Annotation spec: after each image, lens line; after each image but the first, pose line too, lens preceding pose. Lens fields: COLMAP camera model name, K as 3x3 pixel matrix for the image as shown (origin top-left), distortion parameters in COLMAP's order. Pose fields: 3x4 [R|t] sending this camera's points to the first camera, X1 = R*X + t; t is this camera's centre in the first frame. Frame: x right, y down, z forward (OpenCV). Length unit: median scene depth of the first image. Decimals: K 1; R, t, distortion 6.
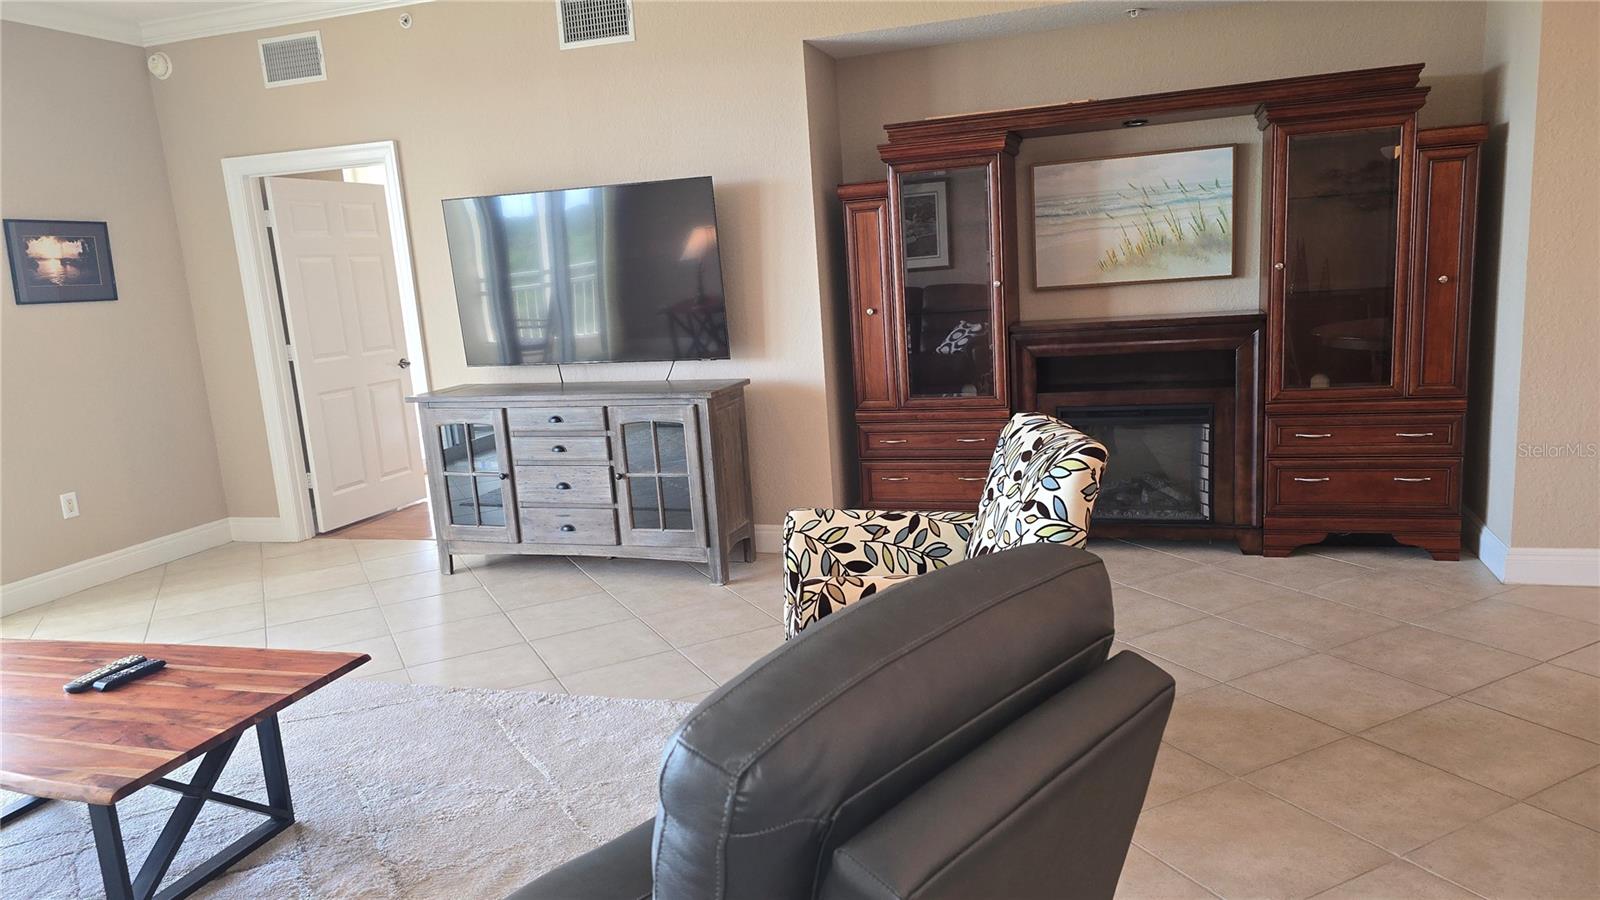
lens RADIAL K [[1070.7, 0, 809.0], [0, 1070.7, 461.9], [0, 0, 1]] dist [0.084993, -0.084657]
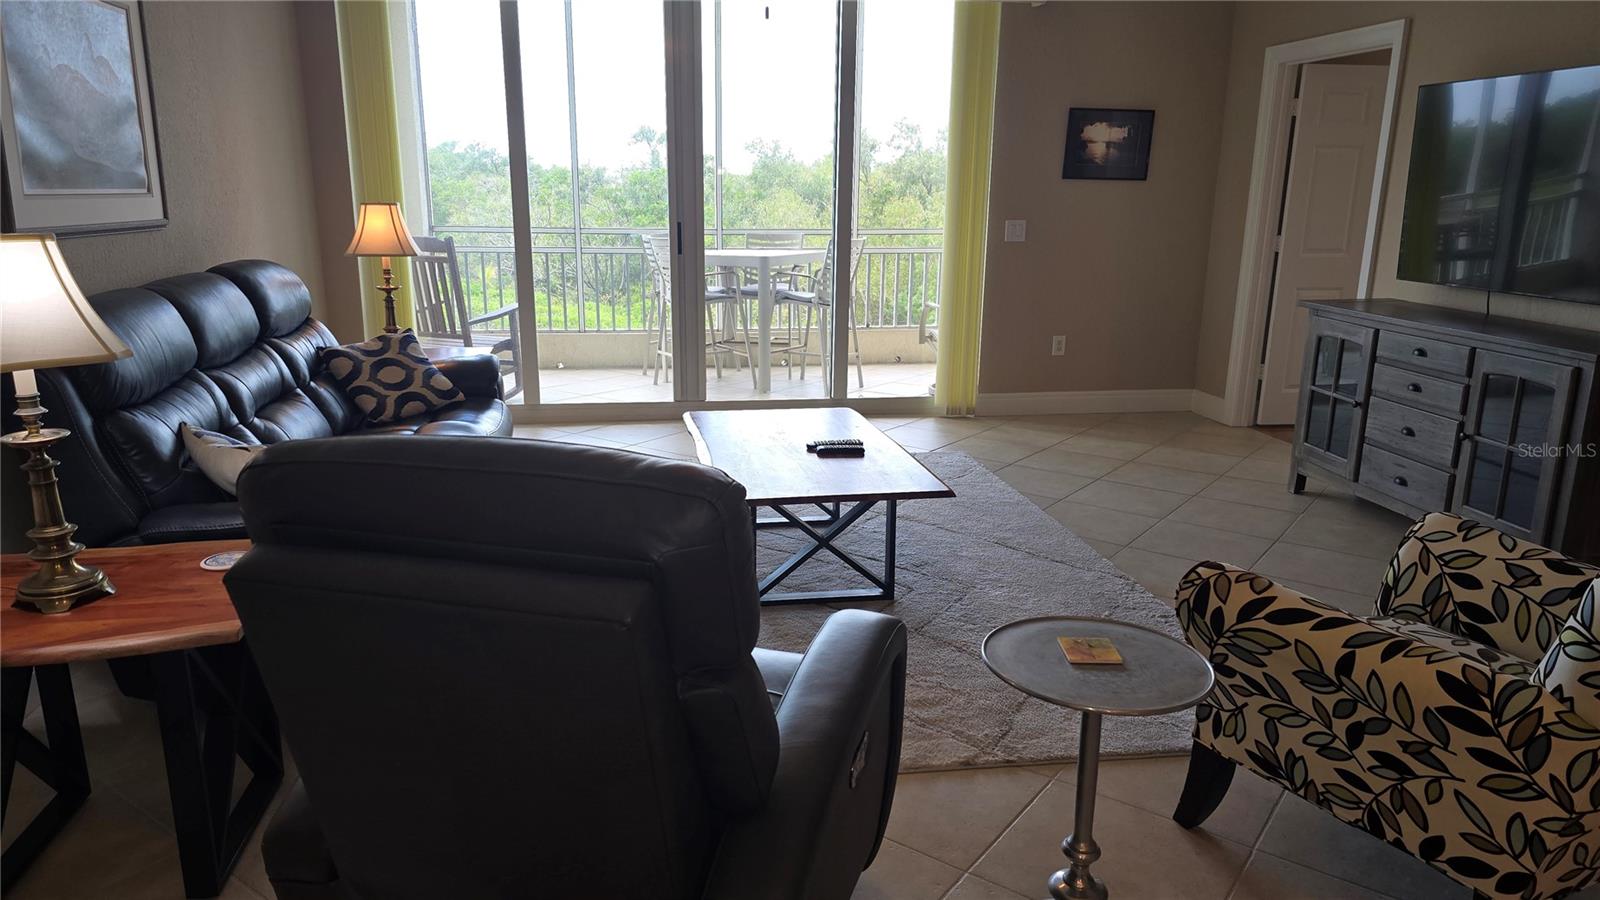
lens RADIAL K [[1070.7, 0, 789.2], [0, 1070.7, 455.6], [0, 0, 1]] dist [0.084993, -0.084657]
pose [[0.441130, 0.284682, -0.851094, 0.294747], [-0.205611, 0.955188, 0.212930, -0.042450], [0.873572, 0.081064, 0.479896, 0.169040]]
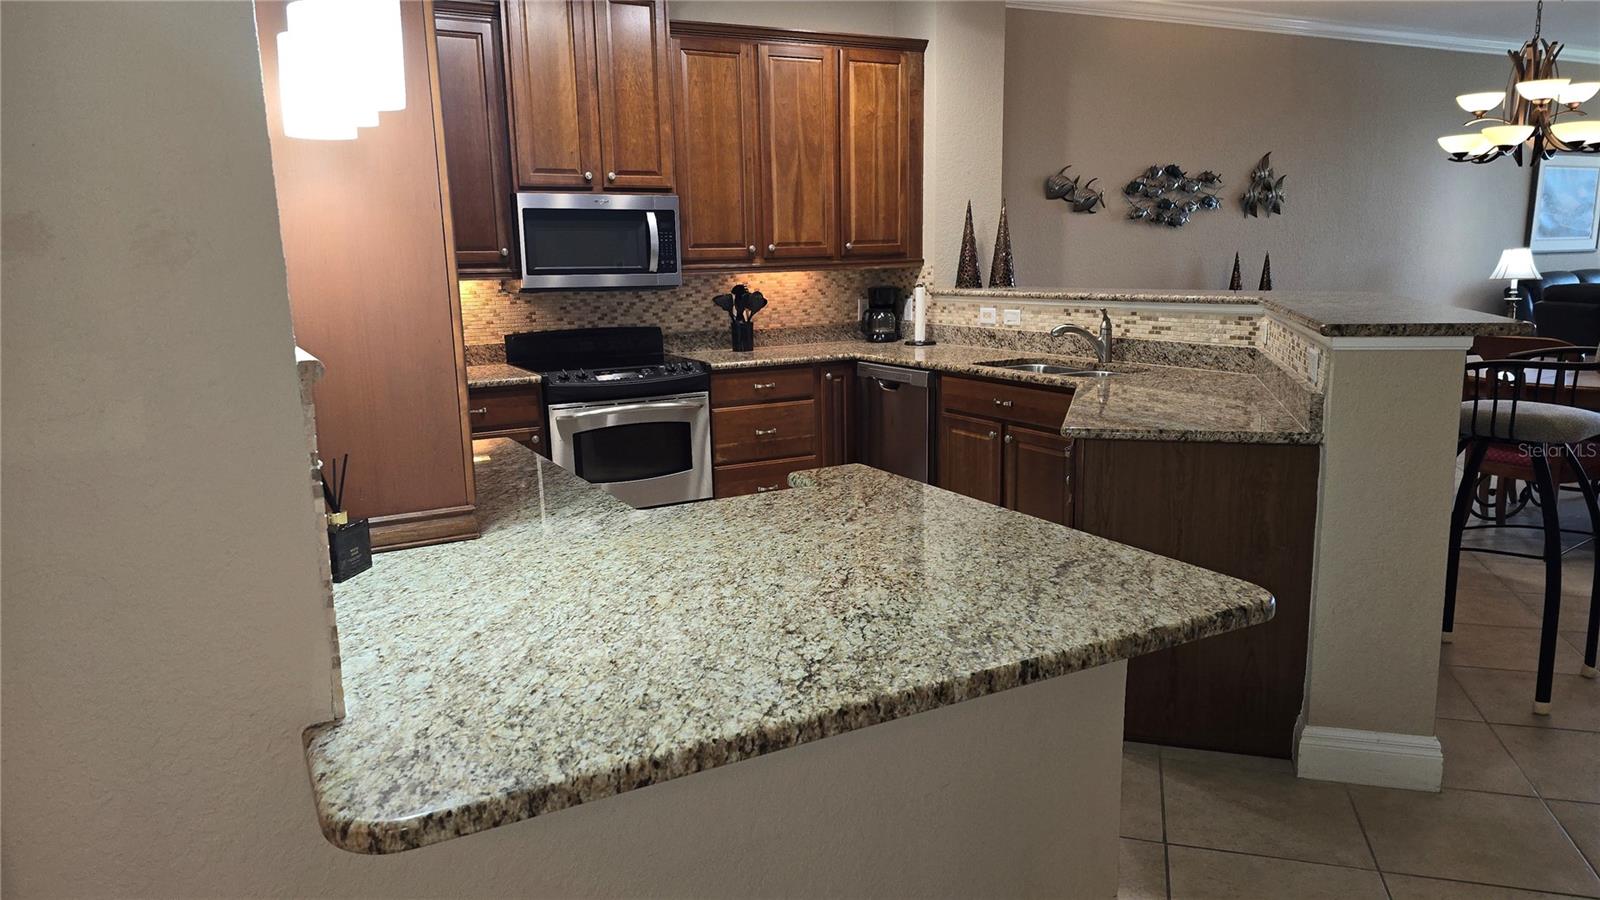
lens RADIAL K [[1070.7, 0, 792.7], [0, 1070.7, 459.8], [0, 0, 1]] dist [0.084993, -0.084657]
pose [[-0.698254, 0.215771, -0.682557, 1.754212], [-0.064568, 0.930621, 0.360243, -0.200470], [0.712932, 0.295613, -0.635878, 0.465025]]
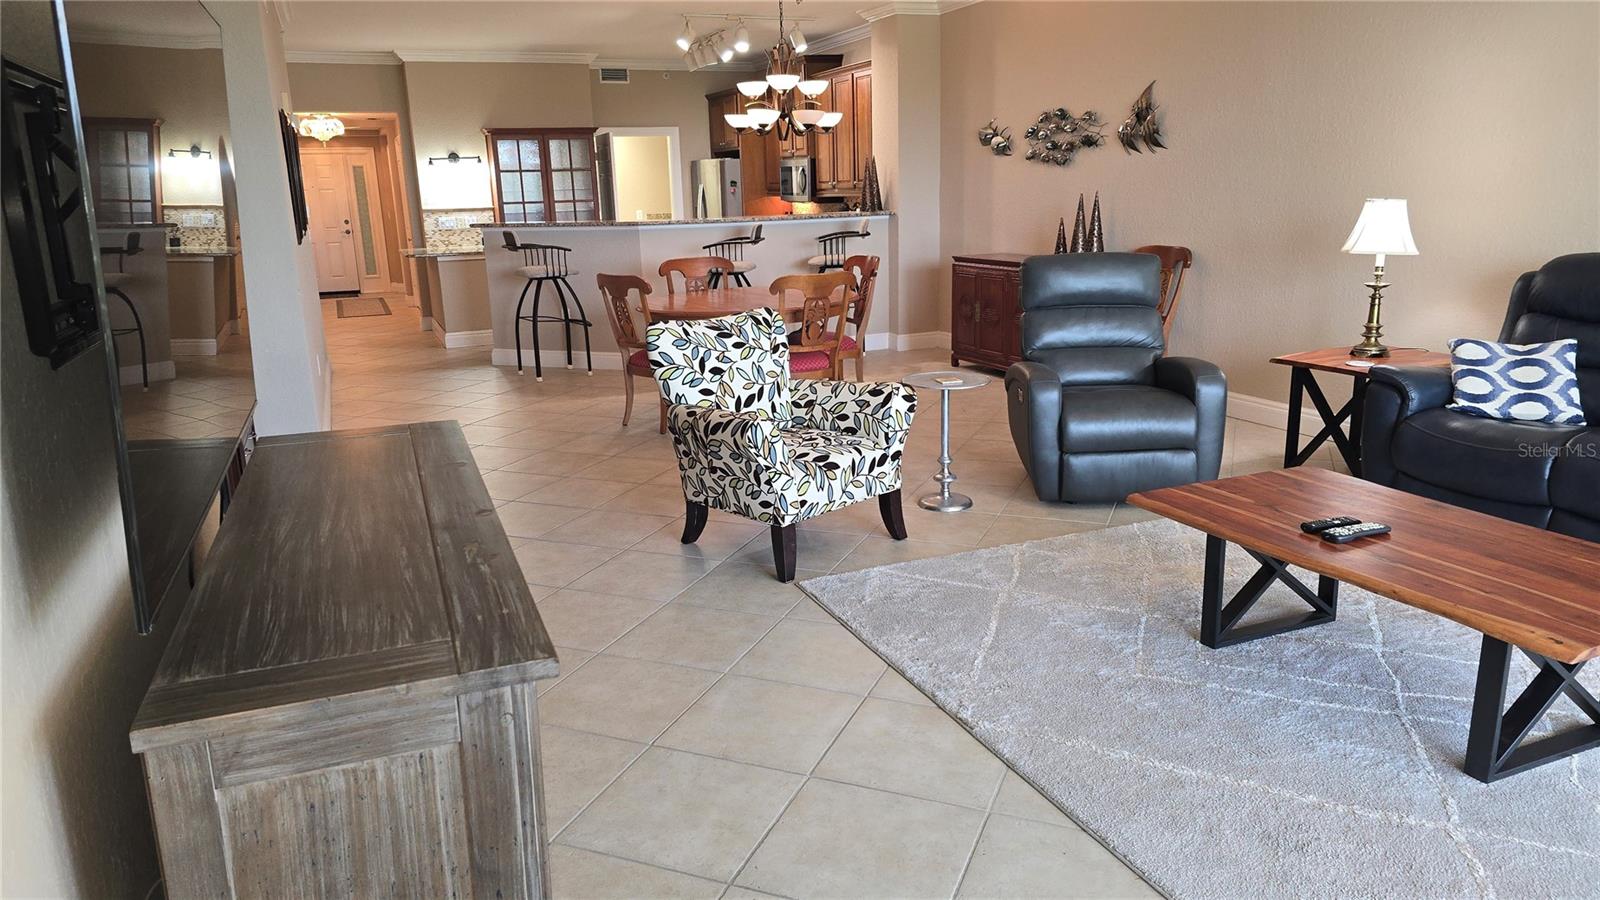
lens RADIAL K [[1070.7, 0, 792.0], [0, 1070.7, 443.3], [0, 0, 1]] dist [0.084993, -0.084657]
pose [[-0.637125, -0.097001, 0.764632, -0.627726], [0.215935, 0.929857, 0.297888, -0.178352], [-0.739894, 0.354903, -0.571489, 1.134794]]
